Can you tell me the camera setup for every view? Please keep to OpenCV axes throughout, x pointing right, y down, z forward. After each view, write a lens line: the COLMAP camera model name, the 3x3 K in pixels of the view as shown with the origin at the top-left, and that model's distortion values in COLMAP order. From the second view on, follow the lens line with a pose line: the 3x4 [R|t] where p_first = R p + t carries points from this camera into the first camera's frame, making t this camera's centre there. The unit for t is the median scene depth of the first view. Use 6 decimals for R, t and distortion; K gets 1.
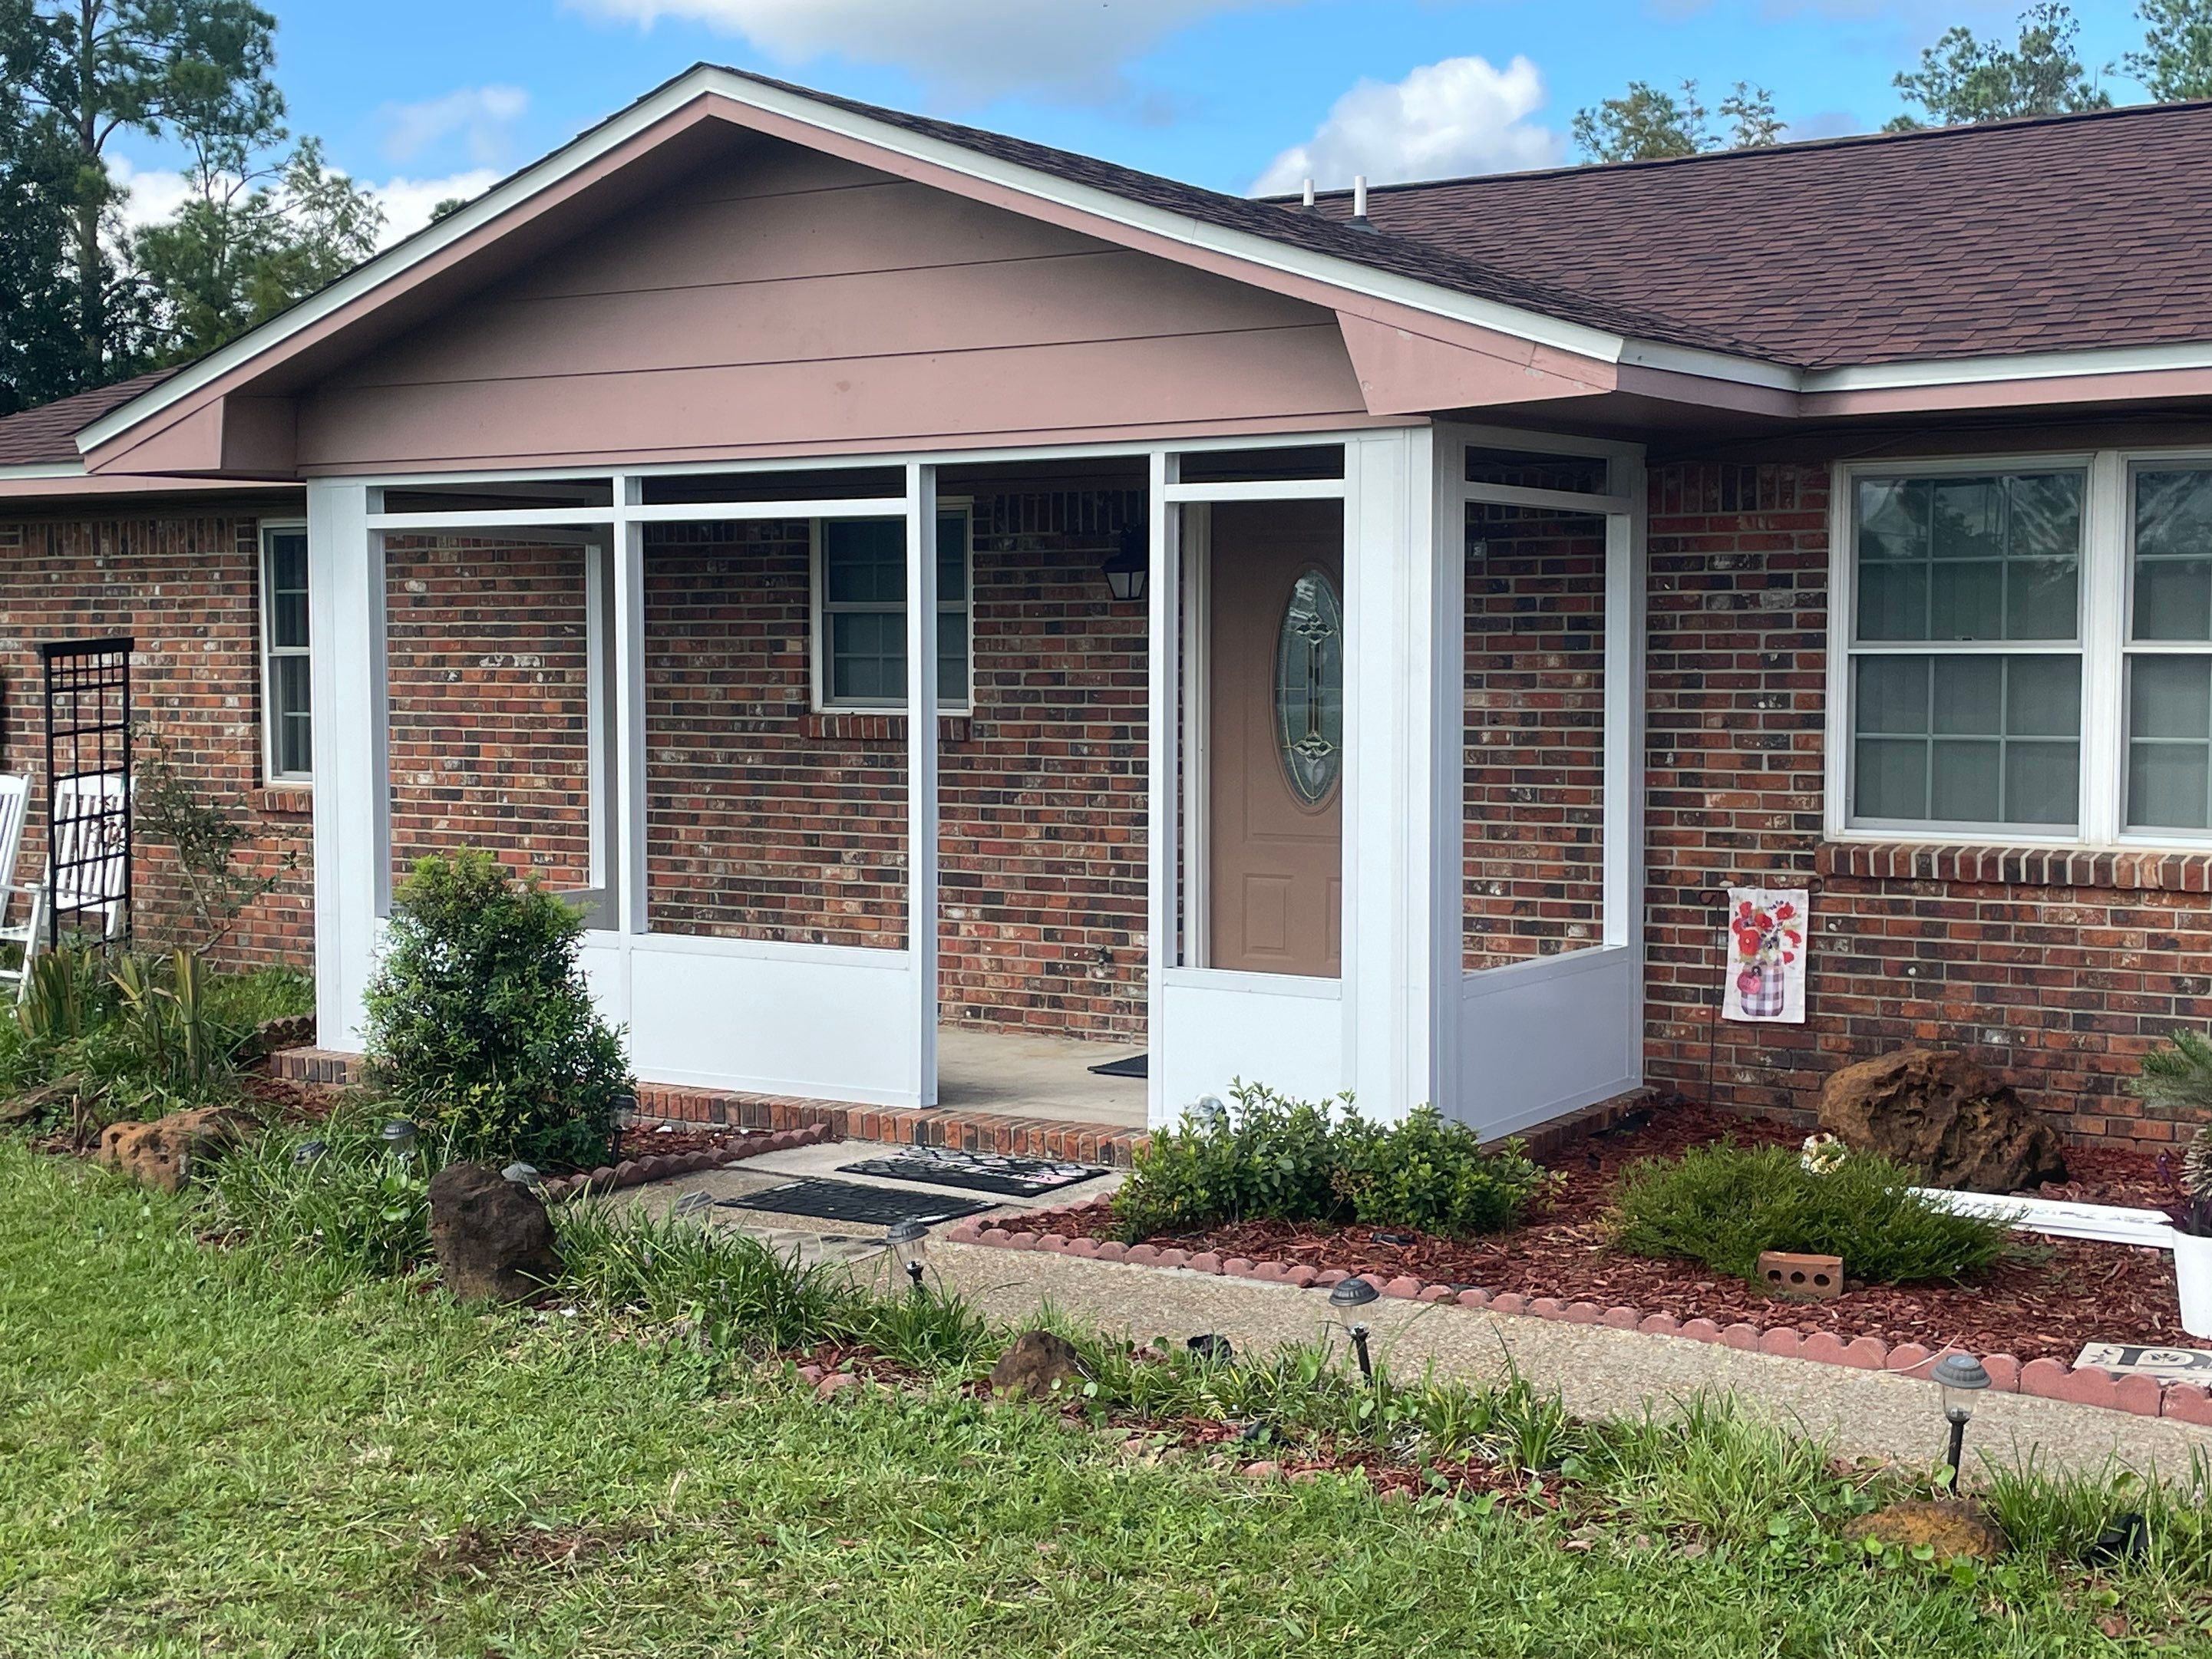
lens RADIAL K [[2911.4, 0, 1099.1], [0, 2911.4, 820.4], [0, 0, 1]] dist [0.079186, -0.054493]
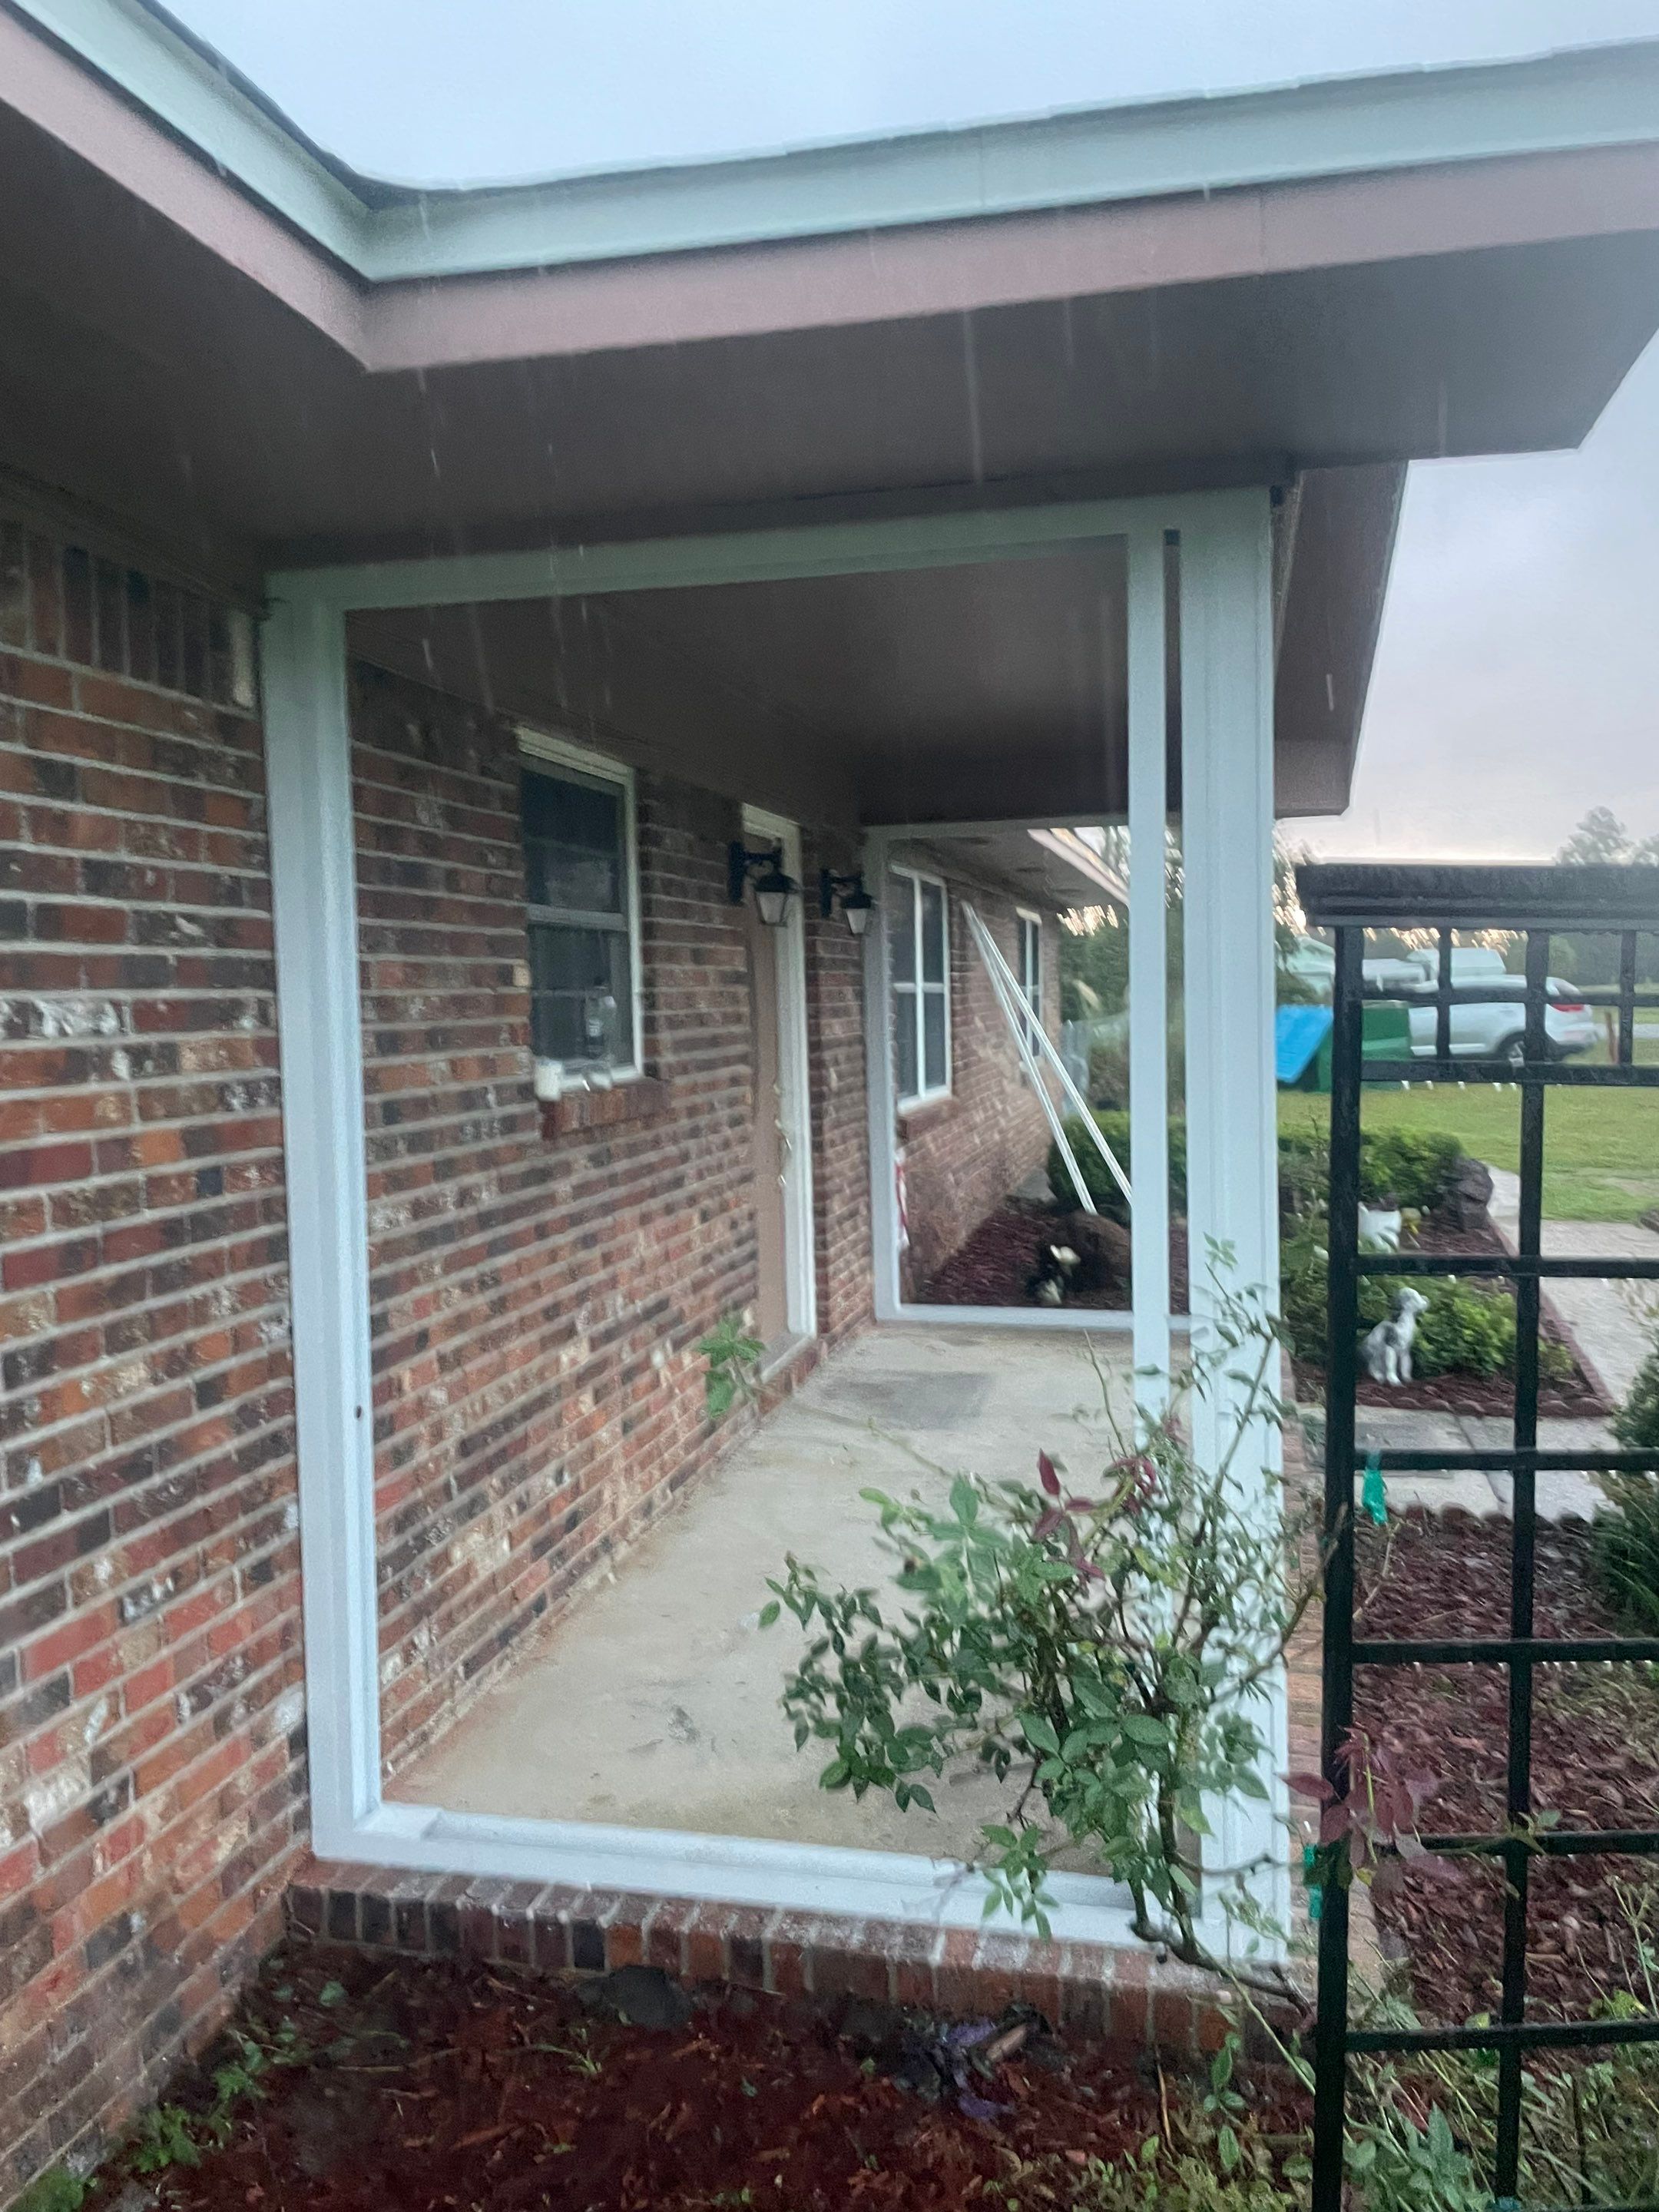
lens RADIAL K [[1682.3, 0, 838.9], [0, 1682.3, 1077.0], [0, 0, 1]] dist [0.088611, -0.119156]
pose [[-0.337981, -0.035680, 0.940476, -0.505863], [0.082306, 0.994332, 0.067301, -0.067572], [-0.937547, 0.100154, -0.333128, 1.238265]]
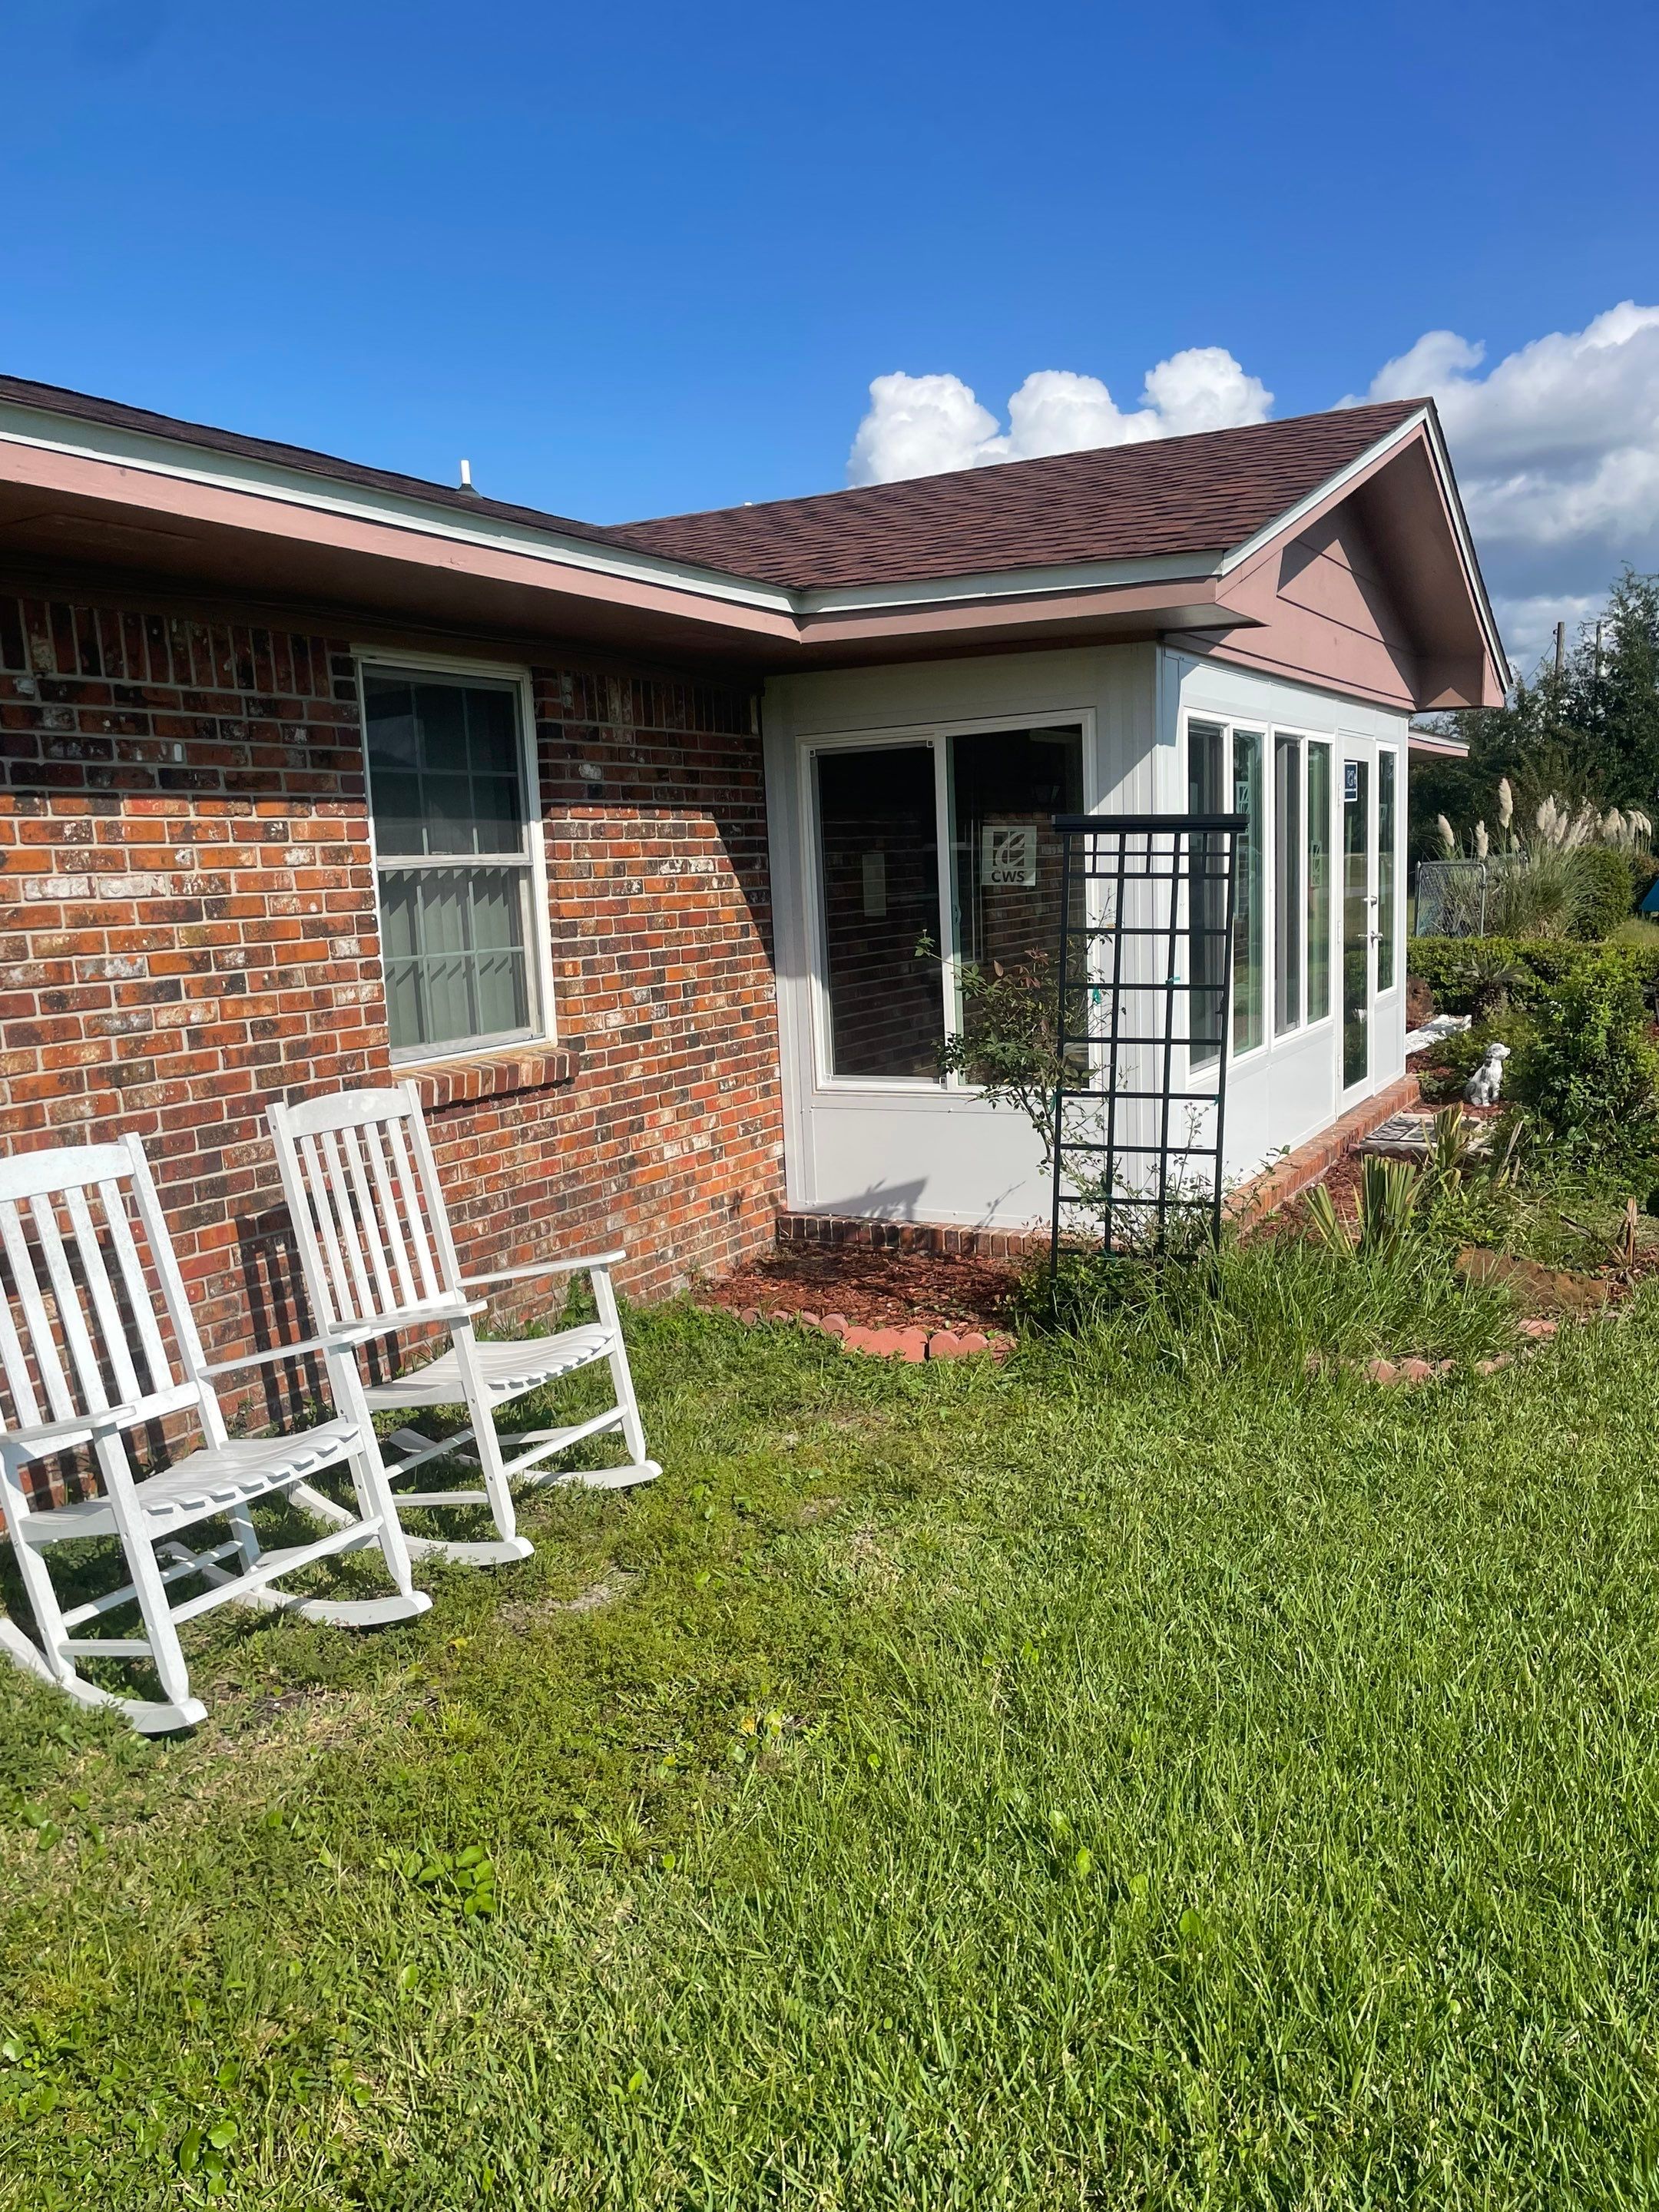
lens RADIAL K [[1660.3, 0, 831.3], [0, 1660.3, 1154.5], [0, 0, 1]] dist [0.034871, -0.004904]
pose [[-0.072482, -0.165191, 0.983595, -0.888815], [0.104213, 0.979536, 0.172189, -0.064634], [-0.991910, 0.114984, -0.053784, 1.255373]]
